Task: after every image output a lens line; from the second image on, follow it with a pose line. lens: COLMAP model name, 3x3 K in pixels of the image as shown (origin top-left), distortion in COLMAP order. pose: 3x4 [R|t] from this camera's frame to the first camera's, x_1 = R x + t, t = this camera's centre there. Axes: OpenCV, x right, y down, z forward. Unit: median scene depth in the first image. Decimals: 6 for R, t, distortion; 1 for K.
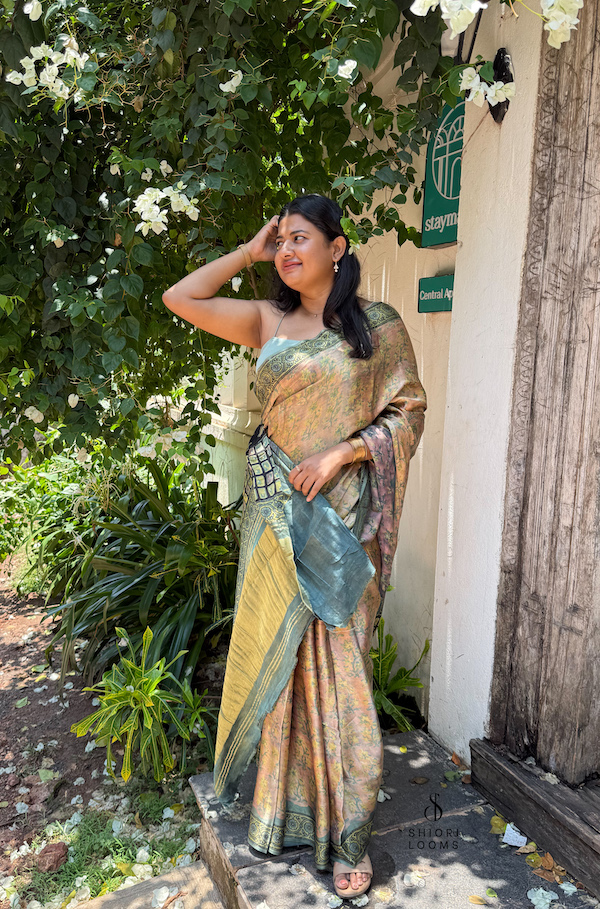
lens RADIAL K [[643.1, 0, 307.0], [0, 643.1, 458.2], [0, 0, 1]] dist [-0.025361, -0.031095]
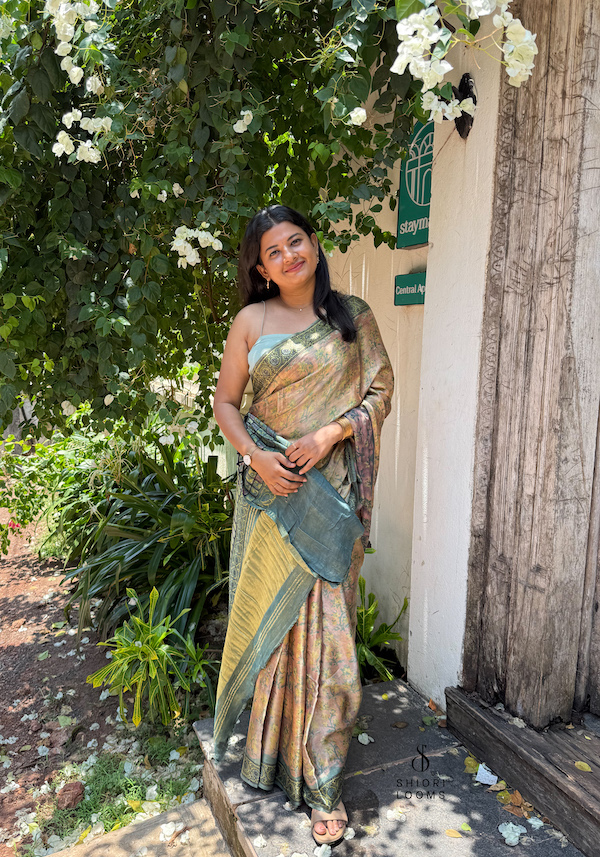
lens RADIAL K [[665.4, 0, 296.9], [0, 665.4, 431.7], [0, 0, 1]] dist [-0.083943, 0.003575]
pose [[0.999976, -0.006693, 0.001530, -0.001834], [0.006719, 0.999812, -0.018216, 0.014419], [-0.001408, 0.018226, 0.999833, -0.152043]]
